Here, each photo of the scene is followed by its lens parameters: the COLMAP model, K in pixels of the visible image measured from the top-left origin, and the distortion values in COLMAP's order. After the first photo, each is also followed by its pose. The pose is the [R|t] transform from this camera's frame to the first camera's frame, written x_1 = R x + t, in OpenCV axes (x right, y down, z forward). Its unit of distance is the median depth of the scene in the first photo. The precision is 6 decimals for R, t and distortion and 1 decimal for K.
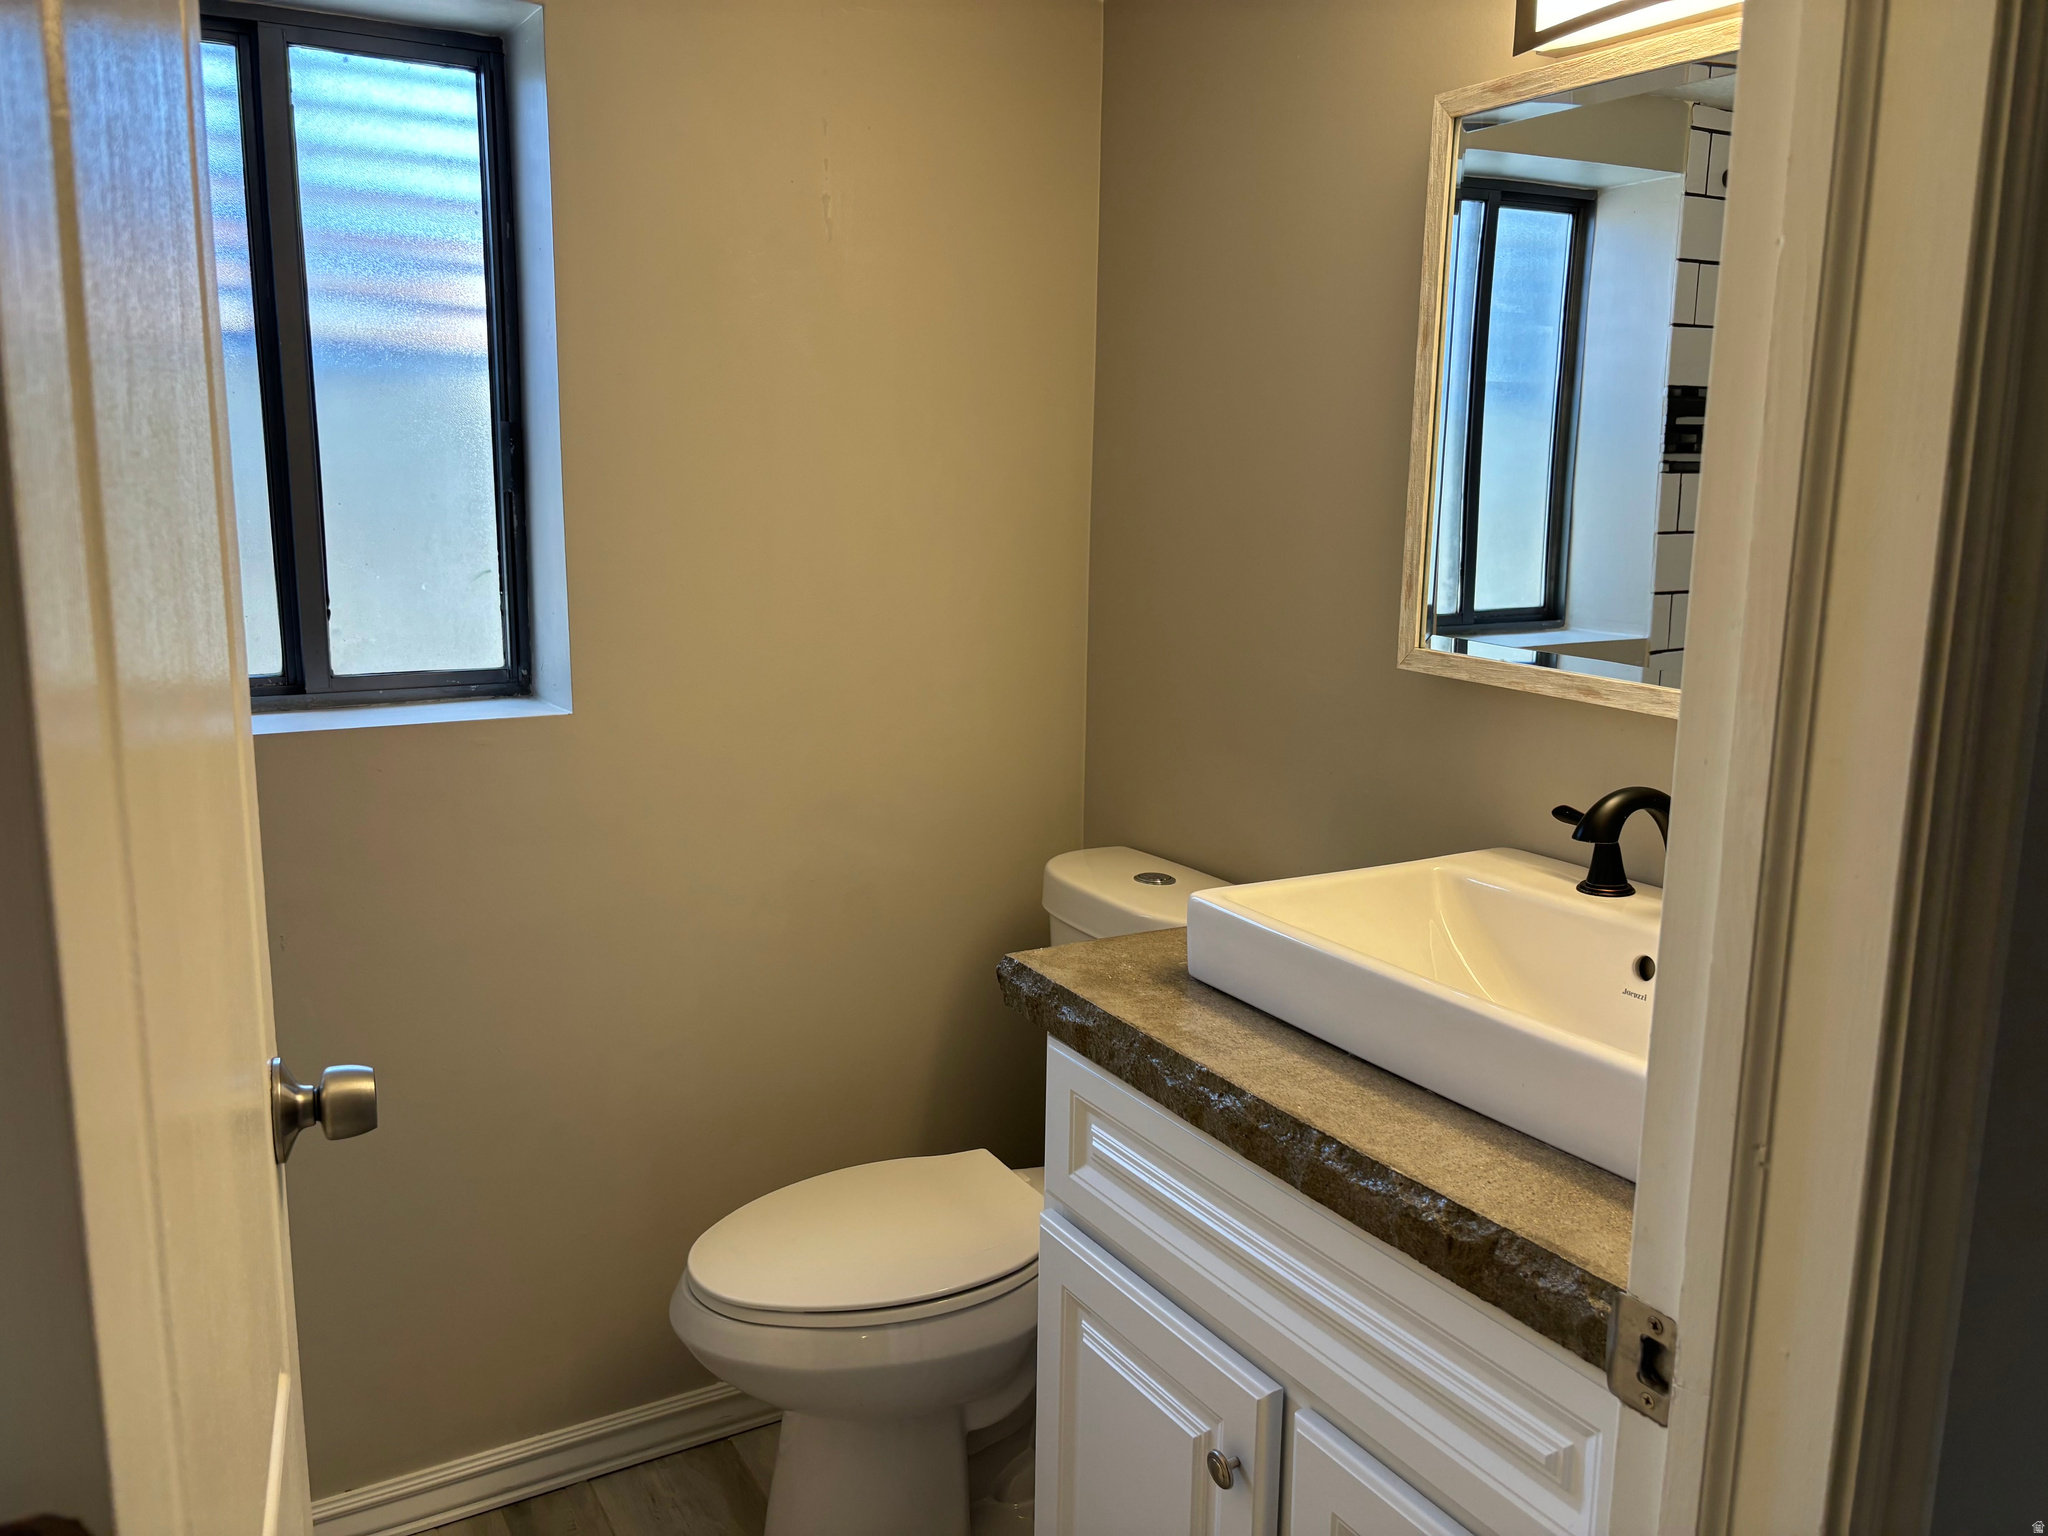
lens RADIAL K [[1582.0, 0, 1024.0], [0, 1582.0, 768.0], [0, 0, 1]] dist [0.057548, -0.044153]
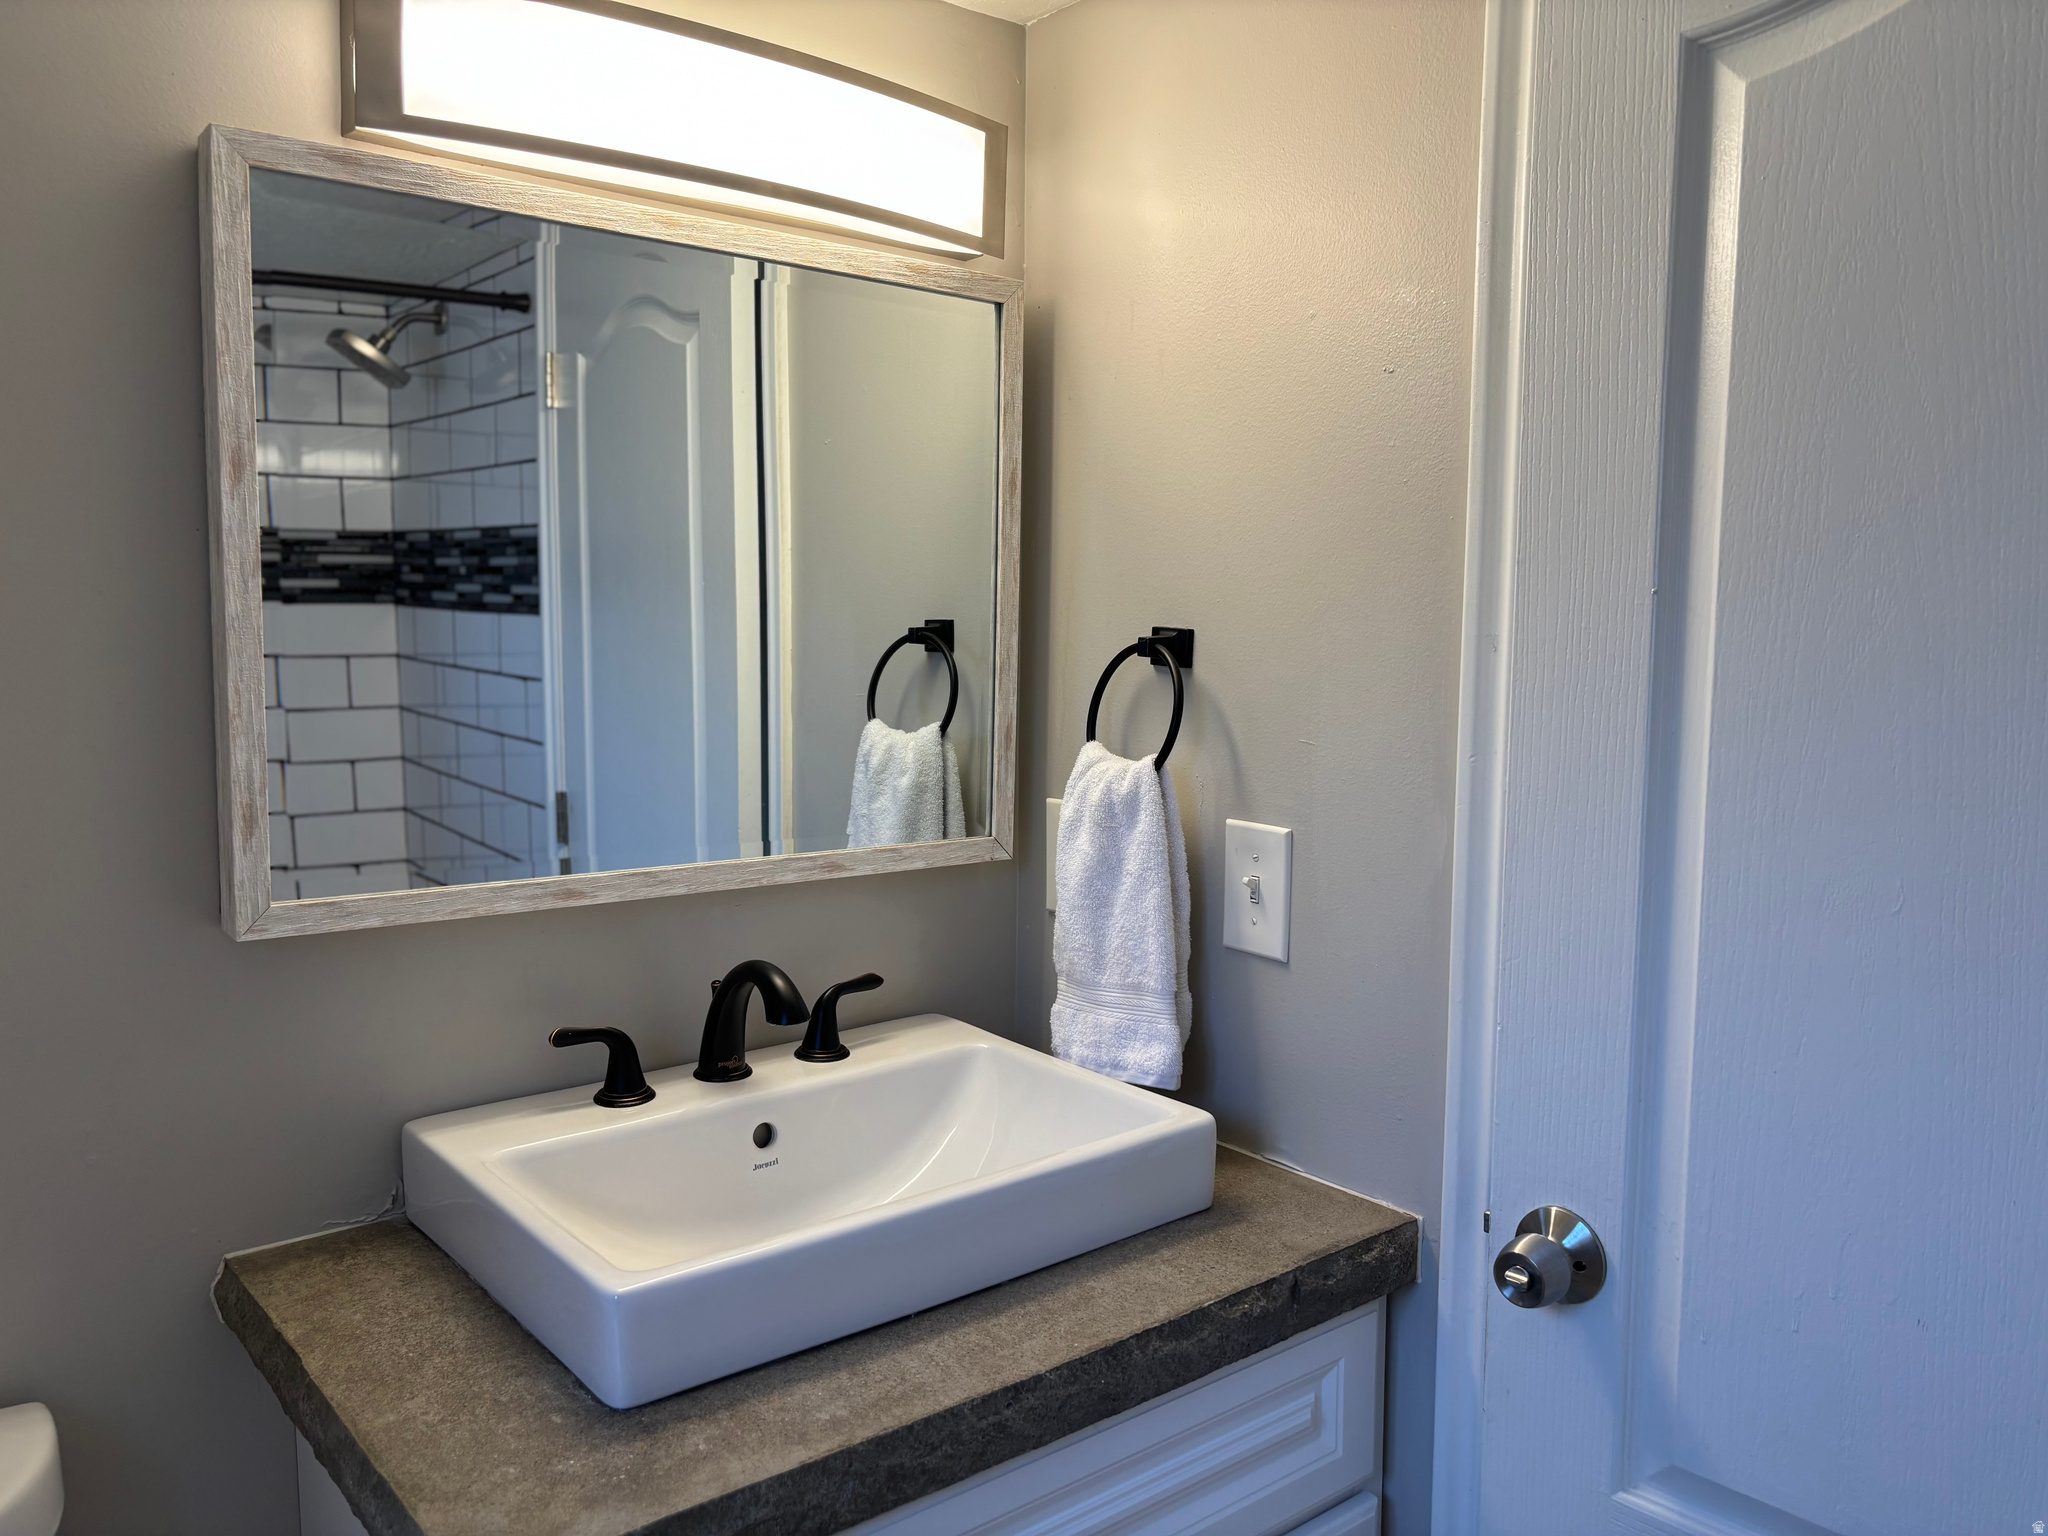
lens RADIAL K [[1582.0, 0, 1024.0], [0, 1582.0, 768.0], [0, 0, 1]] dist [0.057548, -0.044153]
pose [[-0.165682, -0.106475, 0.980414, -0.660960], [0.178597, 0.974476, 0.136012, -0.231783], [-0.969872, 0.197634, -0.142437, 1.051263]]
